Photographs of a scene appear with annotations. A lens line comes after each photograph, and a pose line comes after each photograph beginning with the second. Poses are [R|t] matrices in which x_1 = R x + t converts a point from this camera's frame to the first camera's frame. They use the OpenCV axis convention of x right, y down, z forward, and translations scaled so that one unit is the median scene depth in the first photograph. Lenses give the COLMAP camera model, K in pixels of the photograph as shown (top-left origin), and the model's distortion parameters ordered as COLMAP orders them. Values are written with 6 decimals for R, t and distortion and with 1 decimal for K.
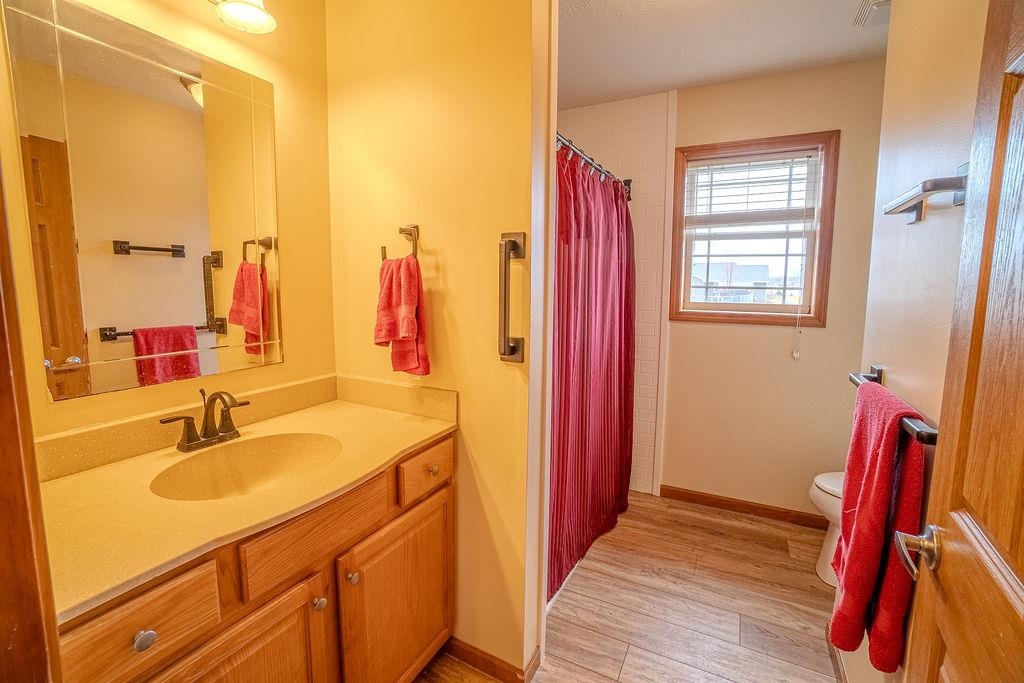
lens RADIAL K [[450.9, 0, 500.5], [0, 450.9, 334.2], [0, 0, 1]] dist [-0.067320, 0.023910]
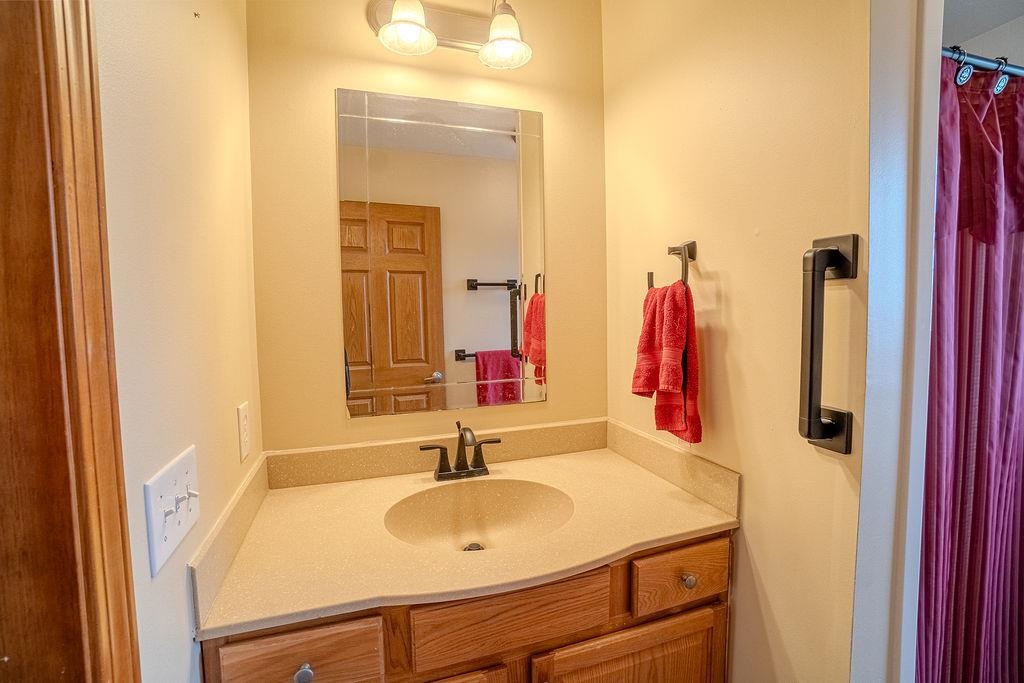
lens RADIAL K [[450.9, 0, 500.5], [0, 450.9, 334.2], [0, 0, 1]] dist [-0.067320, 0.023910]
pose [[0.726432, 0.020962, -0.686919, 0.097277], [-0.056338, 0.997987, -0.029124, -0.046853], [0.684925, 0.059856, 0.726150, 0.243122]]
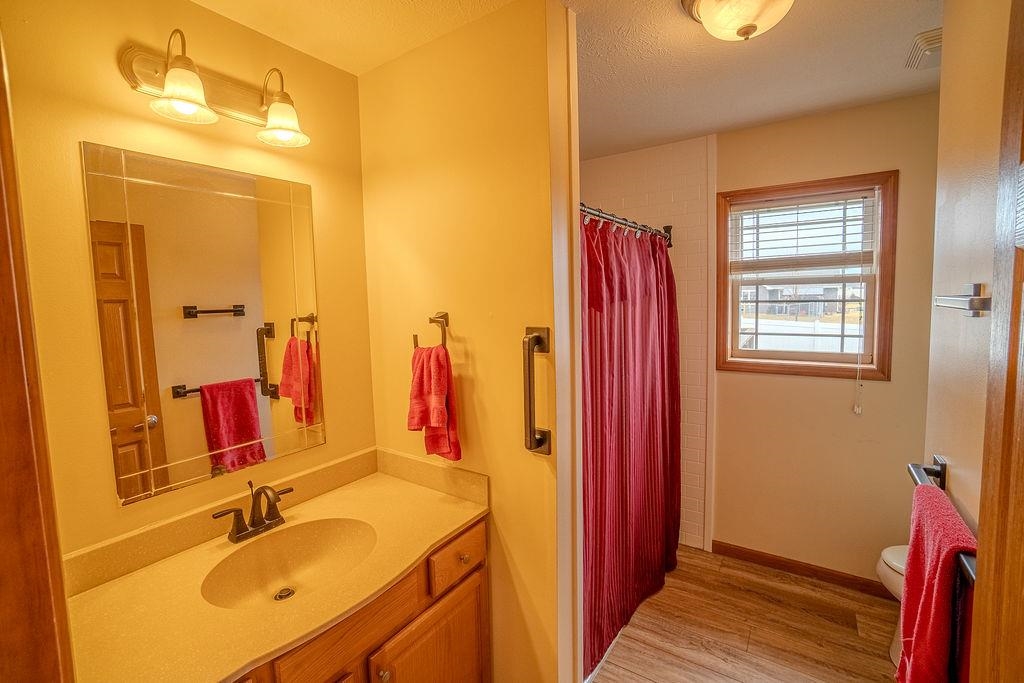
lens RADIAL K [[450.9, 0, 500.5], [0, 450.9, 334.2], [0, 0, 1]] dist [-0.067320, 0.023910]
pose [[0.992762, -0.023504, -0.117776, 0.058313], [0.019826, 0.999281, -0.032303, -0.160423], [0.118450, 0.029734, 0.992515, -0.010723]]
